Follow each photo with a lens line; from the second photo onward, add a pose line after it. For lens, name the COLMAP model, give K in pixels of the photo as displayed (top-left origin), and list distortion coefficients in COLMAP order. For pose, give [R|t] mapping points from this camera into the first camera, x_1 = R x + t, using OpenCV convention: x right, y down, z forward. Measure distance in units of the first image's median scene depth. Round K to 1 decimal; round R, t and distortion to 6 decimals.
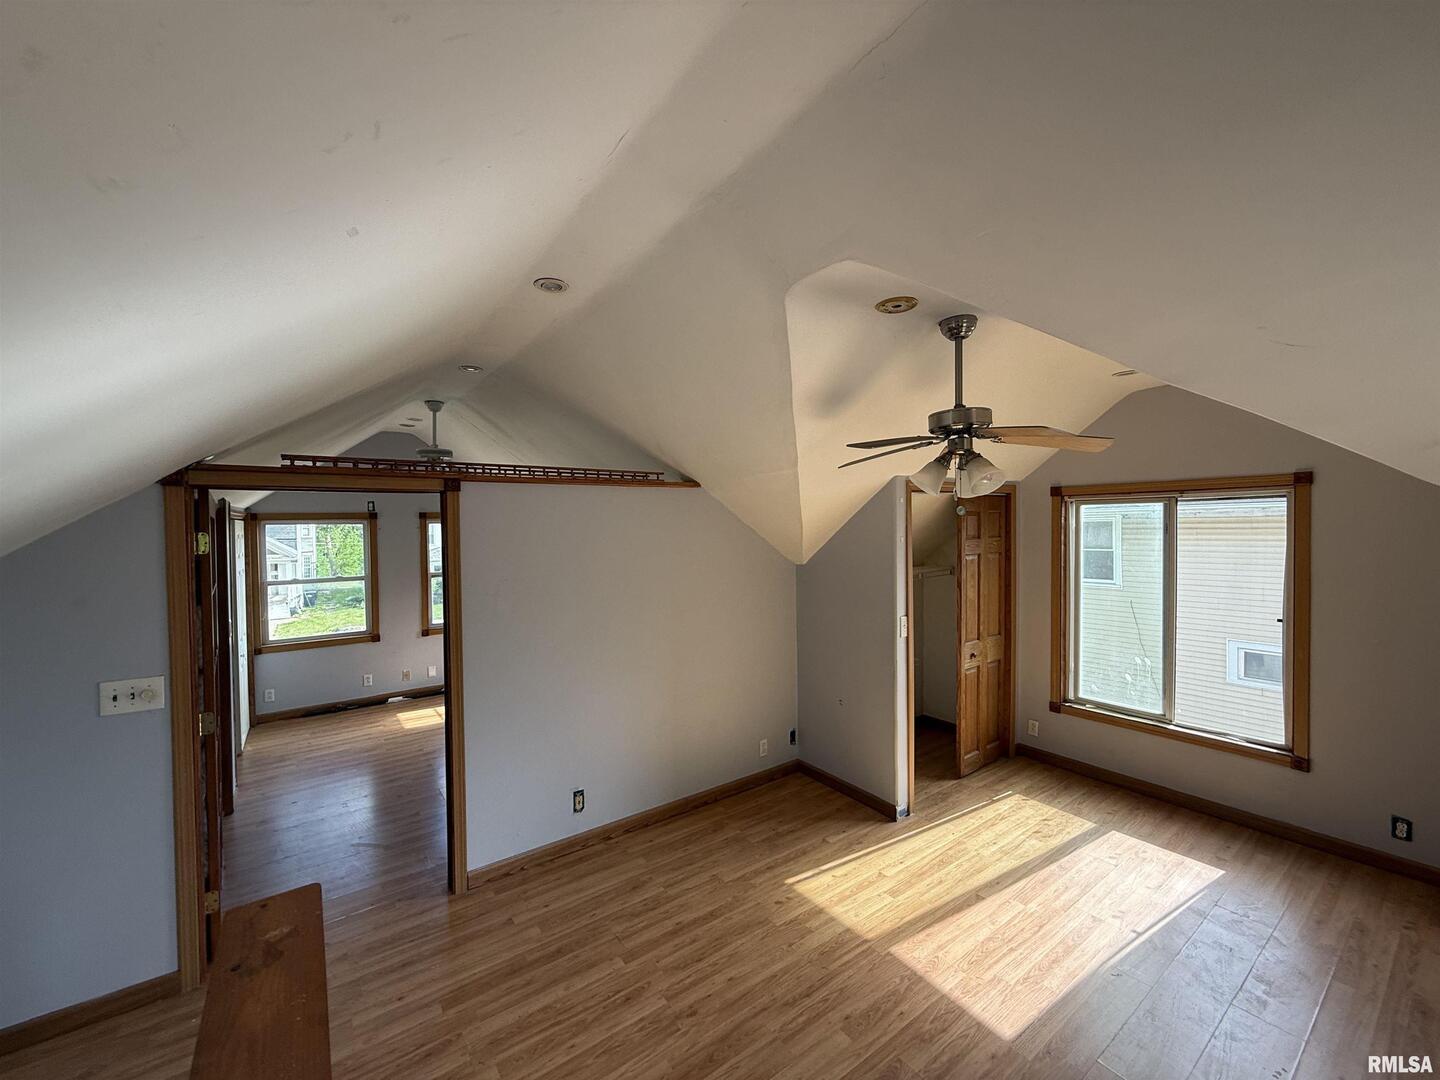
lens RADIAL K [[581.5, 0, 714.6], [0, 581.5, 537.2], [0, 0, 1]] dist [0.001555, 0.000254]
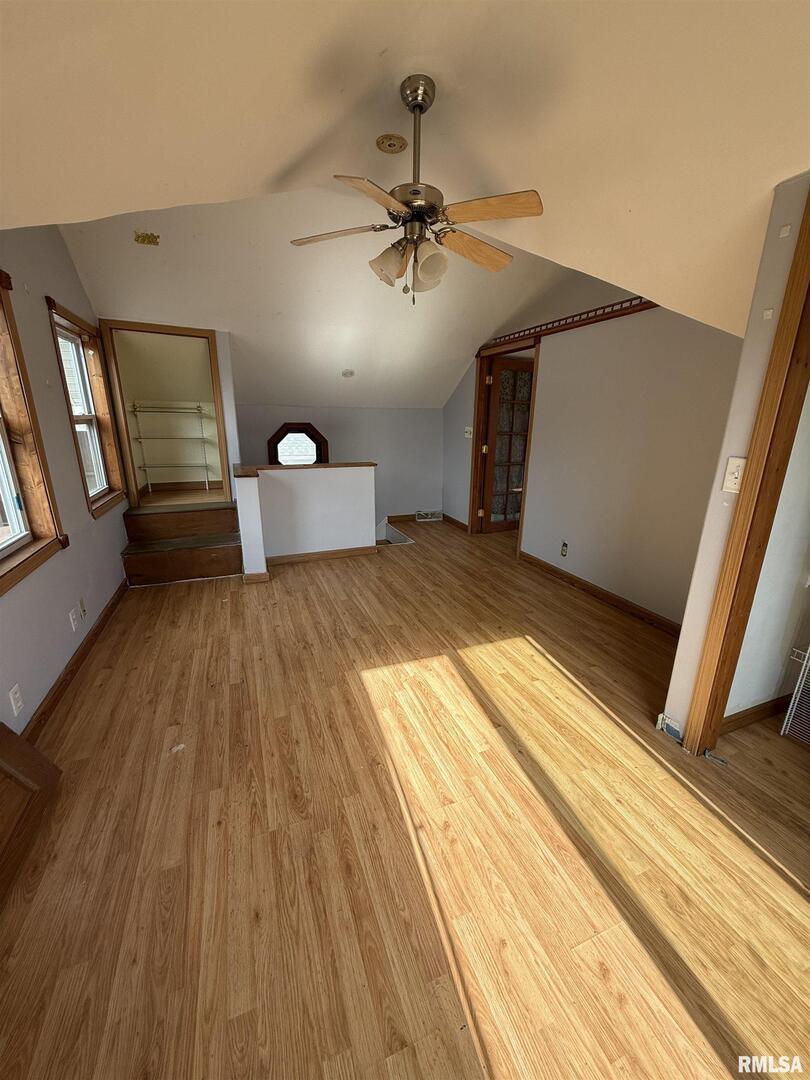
lens RADIAL K [[436.1, 0, 405.0], [0, 436.1, 540.0], [0, 0, 1]] dist [0.001555, 0.000254]
pose [[-0.261024, 0.273399, -0.925807, 1.165583], [-0.026288, 0.956687, 0.289930, 0.131366], [0.964974, 0.100016, -0.242531, 1.079889]]
